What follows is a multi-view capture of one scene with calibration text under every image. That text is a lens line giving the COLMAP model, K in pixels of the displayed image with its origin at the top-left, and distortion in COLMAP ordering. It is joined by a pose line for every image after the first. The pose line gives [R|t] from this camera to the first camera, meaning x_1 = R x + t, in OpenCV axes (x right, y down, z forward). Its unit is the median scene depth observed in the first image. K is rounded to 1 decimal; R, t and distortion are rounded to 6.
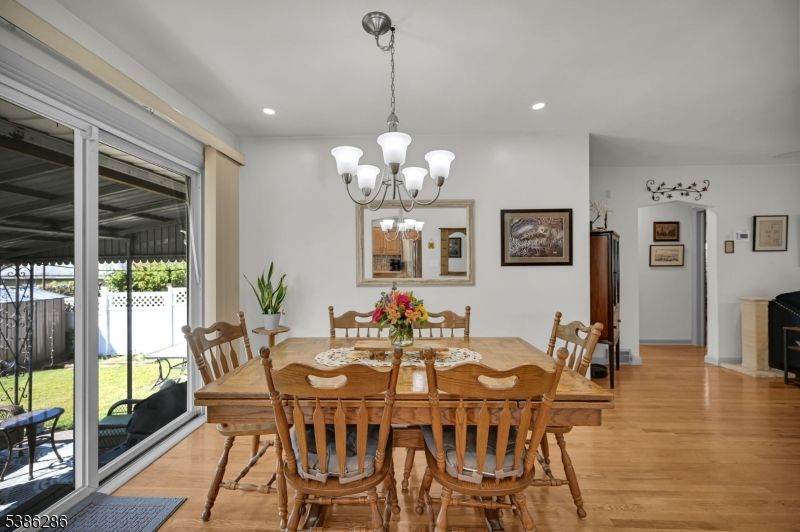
lens RADIAL K [[323.8, 0, 403.2], [0, 323.8, 264.9], [0, 0, 1]] dist [0.000062, -0.000071]
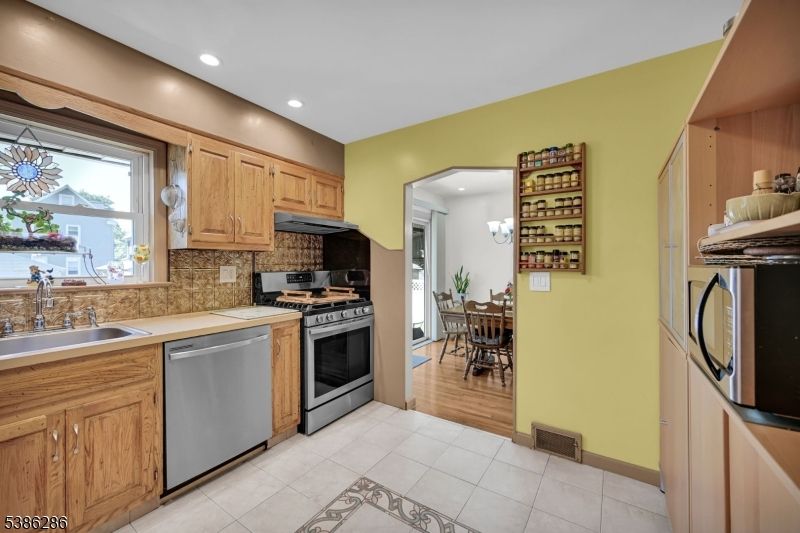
lens RADIAL K [[332.2, 0, 396.7], [0, 332.2, 264.9], [0, 0, 1]] dist [0.027682, 0.000057]
pose [[0.844539, 0.008836, -0.535421, 0.219516], [-0.003855, 0.999938, 0.010421, -0.023704], [0.535480, -0.006736, 0.844521, -0.595735]]
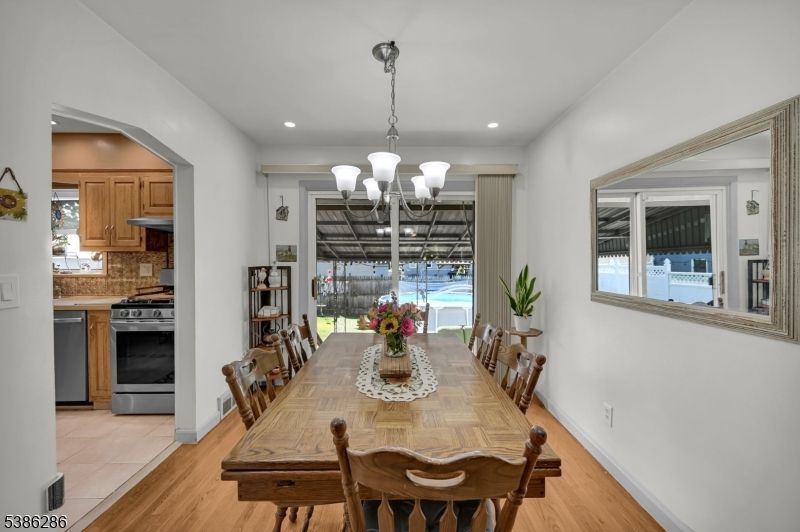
lens RADIAL K [[319.6, 0, 402.2], [0, 319.6, 265.0], [0, 0, 1]] dist [-0.000217, -0.000175]
pose [[0.029673, 0.020471, -0.999350, 0.433134], [0.005765, 0.999770, 0.020651, -0.022515], [0.999543, -0.006374, 0.029548, 0.446524]]
